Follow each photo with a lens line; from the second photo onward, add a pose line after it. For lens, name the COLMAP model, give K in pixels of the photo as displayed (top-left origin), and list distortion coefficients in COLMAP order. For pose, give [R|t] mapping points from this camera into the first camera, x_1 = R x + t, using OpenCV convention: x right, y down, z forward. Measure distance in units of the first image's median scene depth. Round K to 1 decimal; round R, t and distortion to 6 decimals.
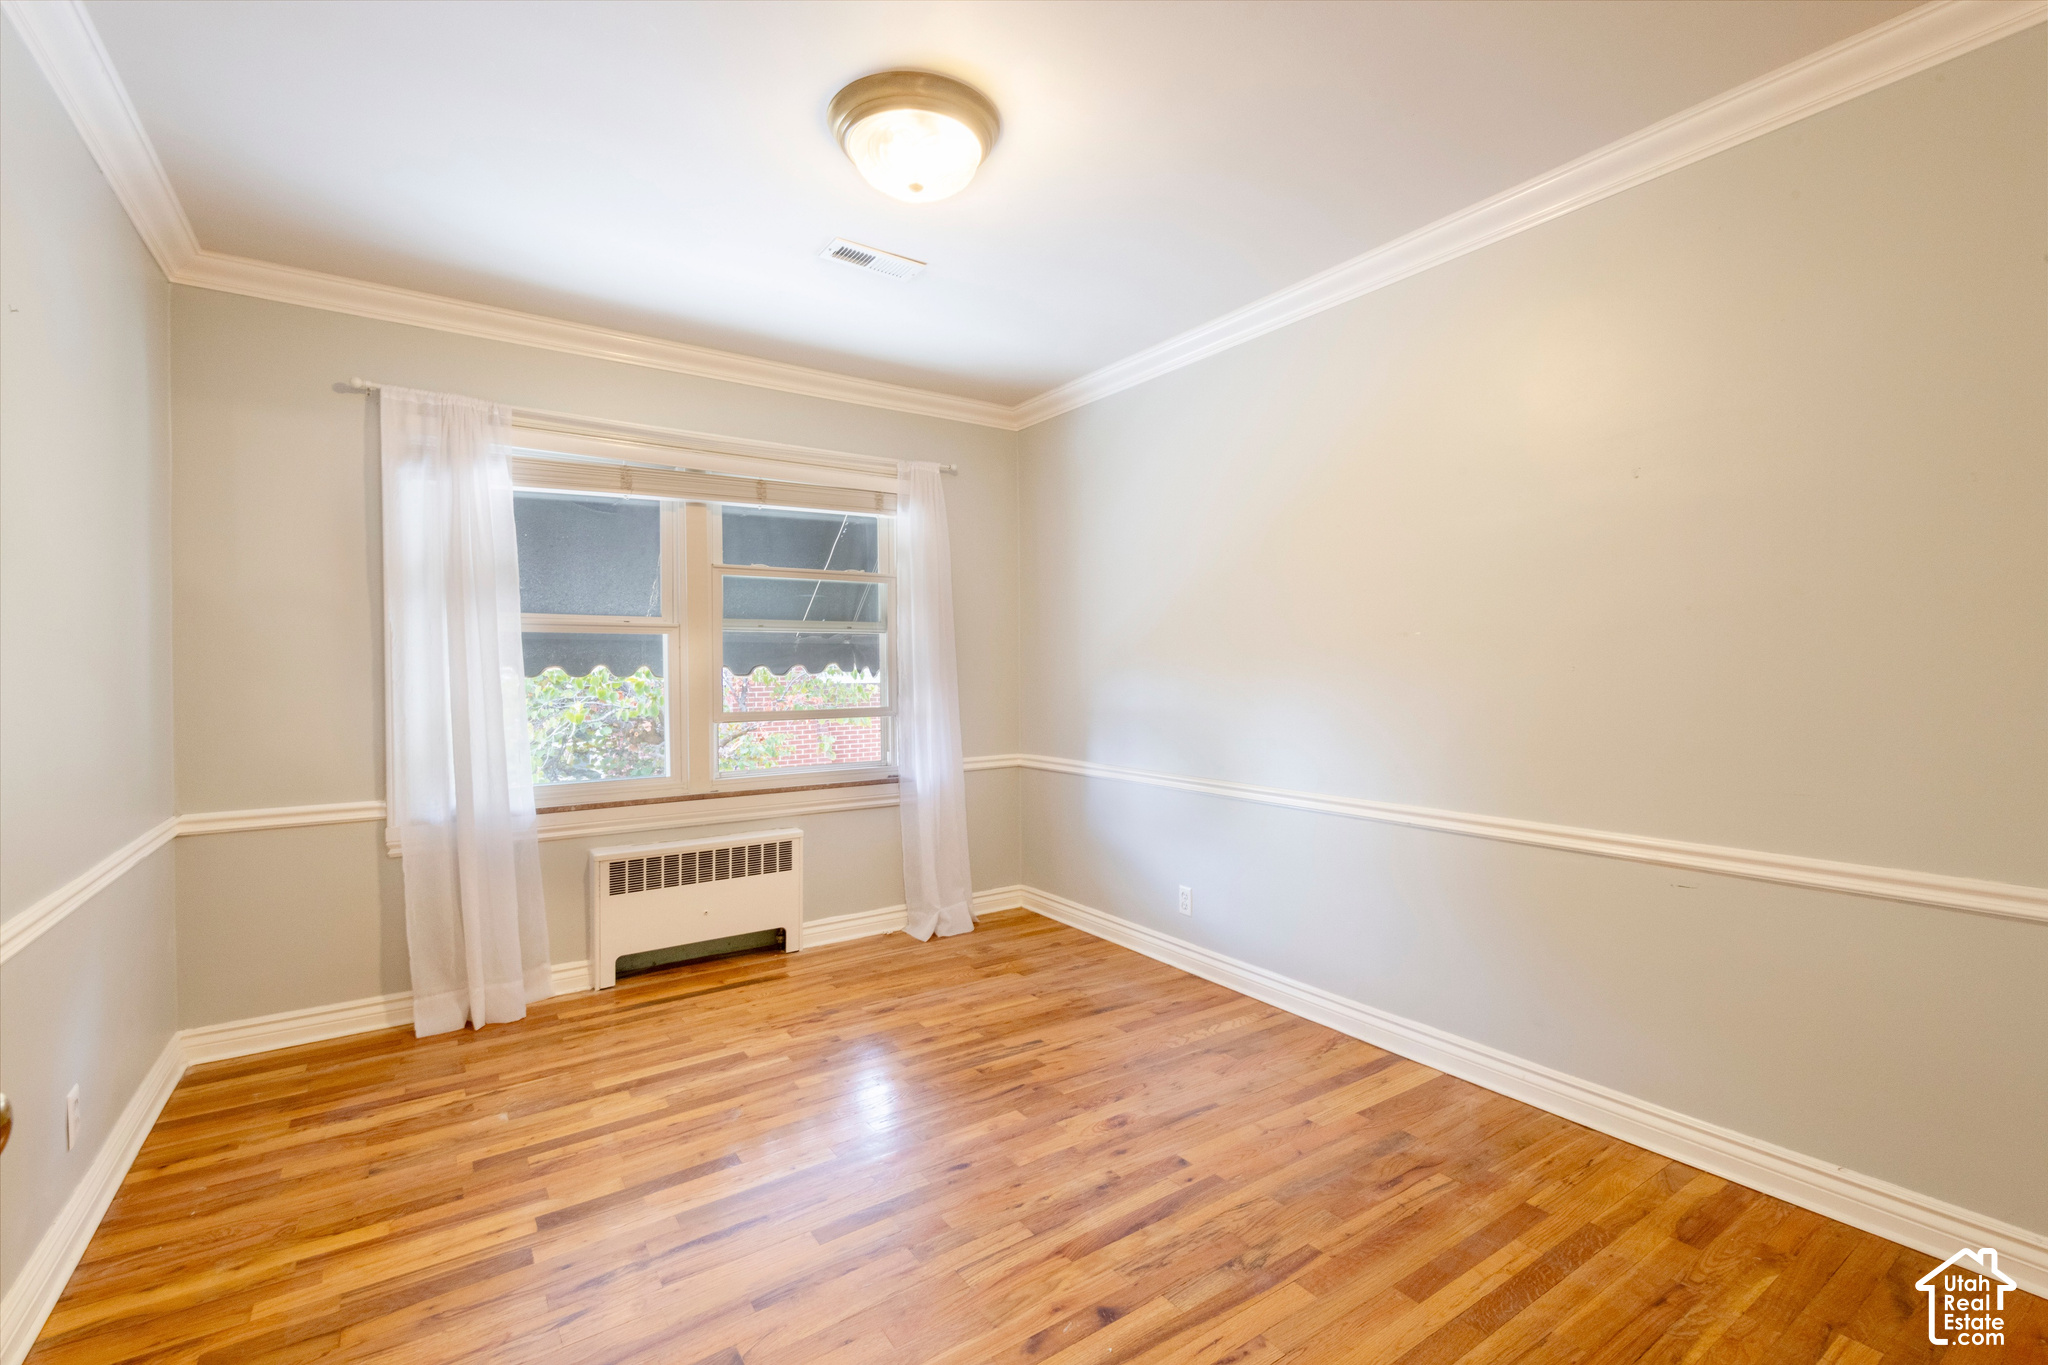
lens RADIAL K [[904.5, 0, 1024.0], [0, 904.5, 682.5], [0, 0, 1]] dist [0.011682, -0.000207]
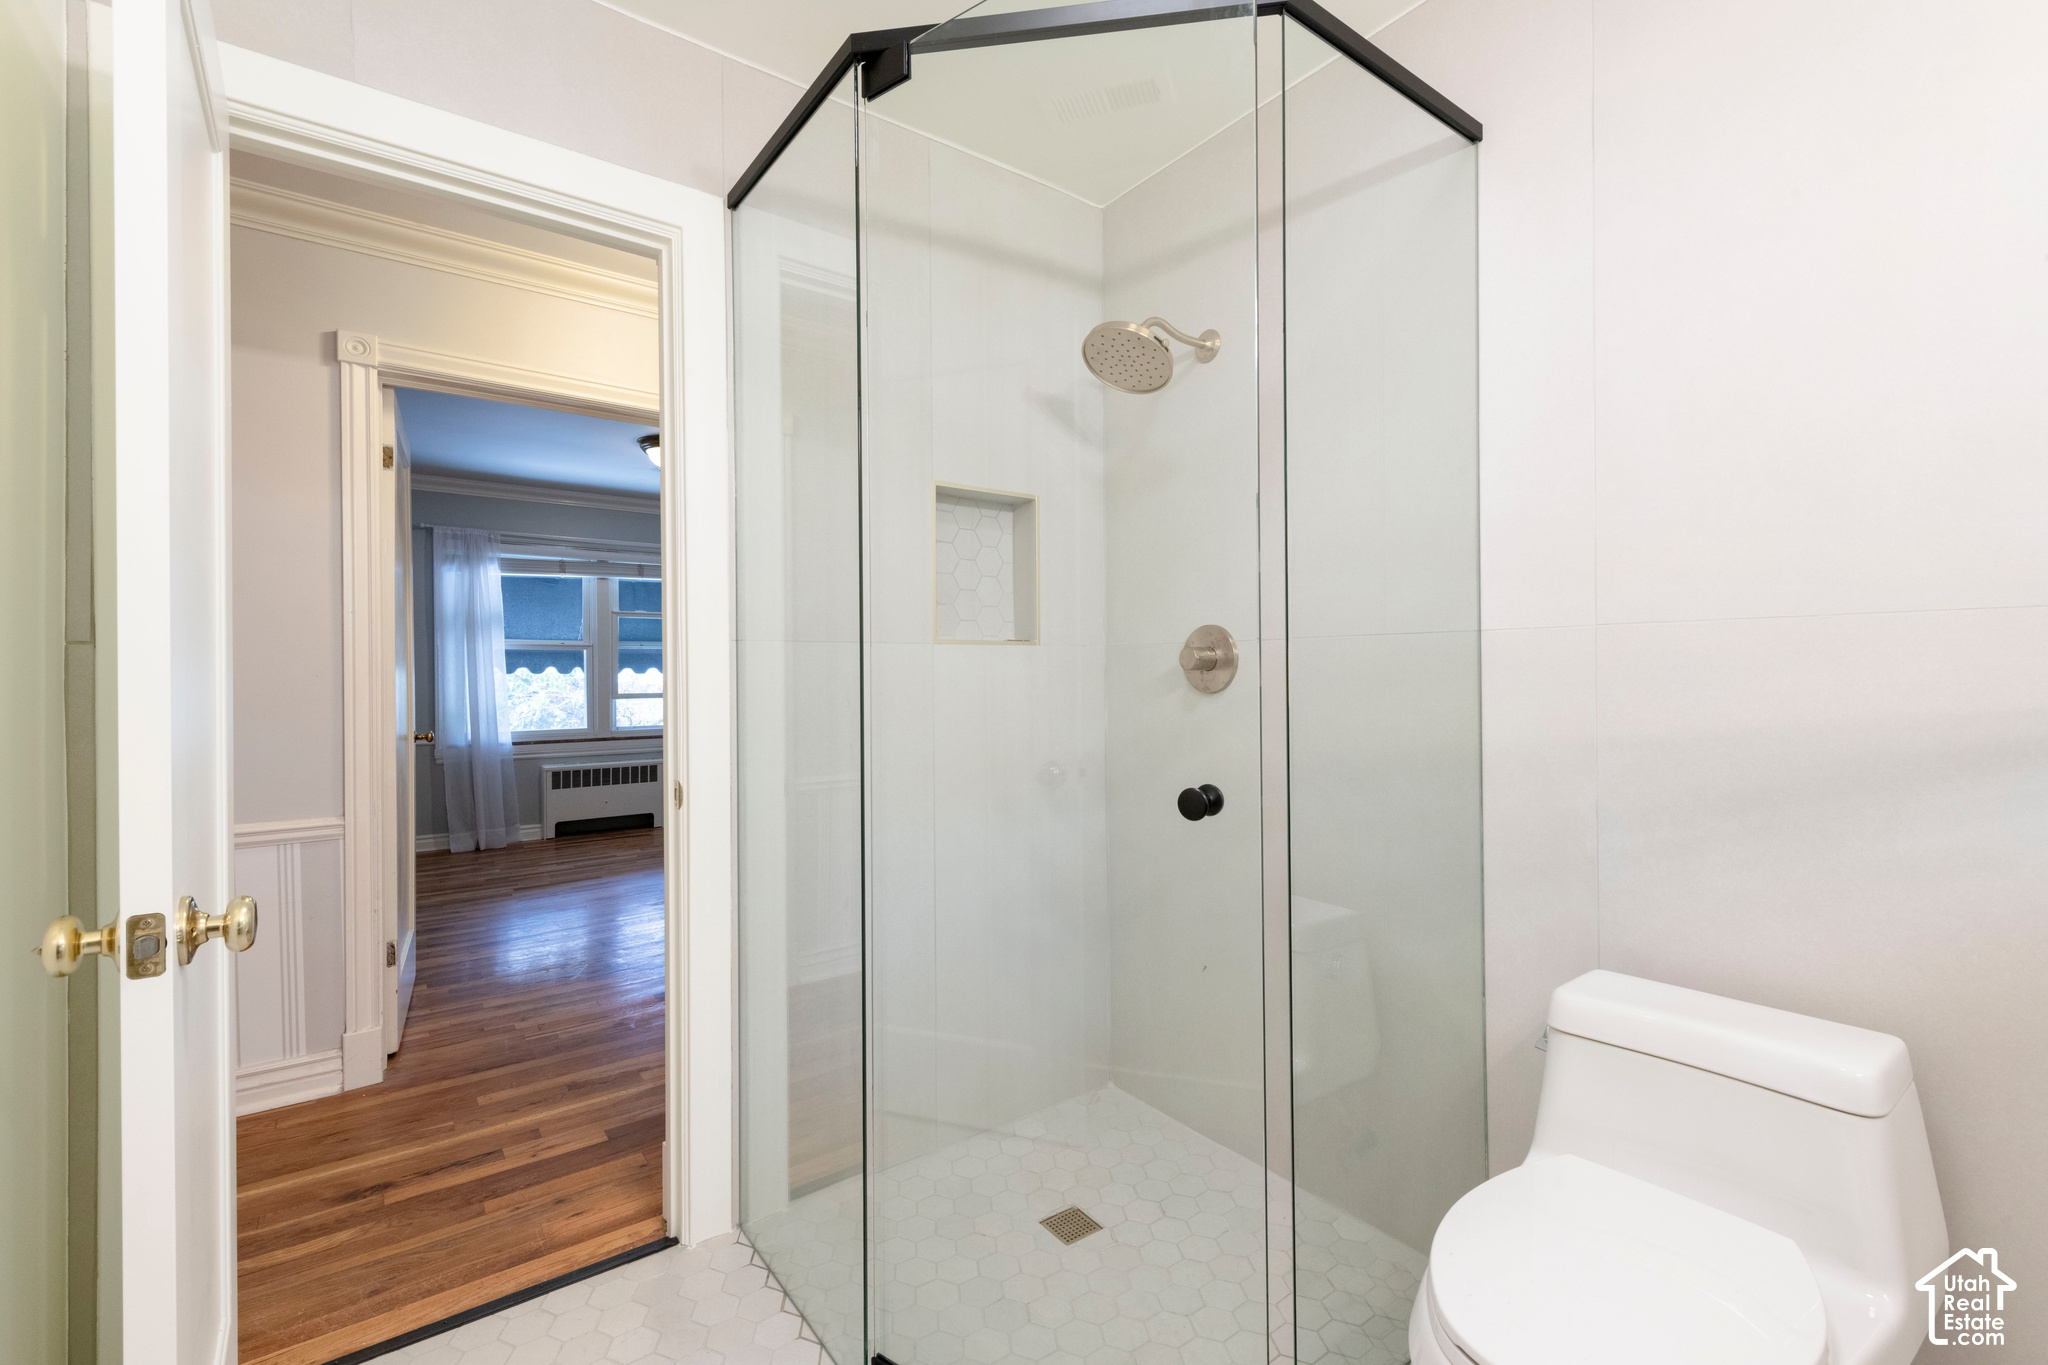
lens RADIAL K [[899.1, 0, 1038.9], [0, 899.1, 679.7], [0, 0, 1]] dist [0.009728, -0.000778]
pose [[0.999190, 0.001315, 0.040223, 0.475901], [-0.001059, 0.999979, -0.006391, 0.017877], [-0.040230, 0.006343, 0.999170, -0.909129]]
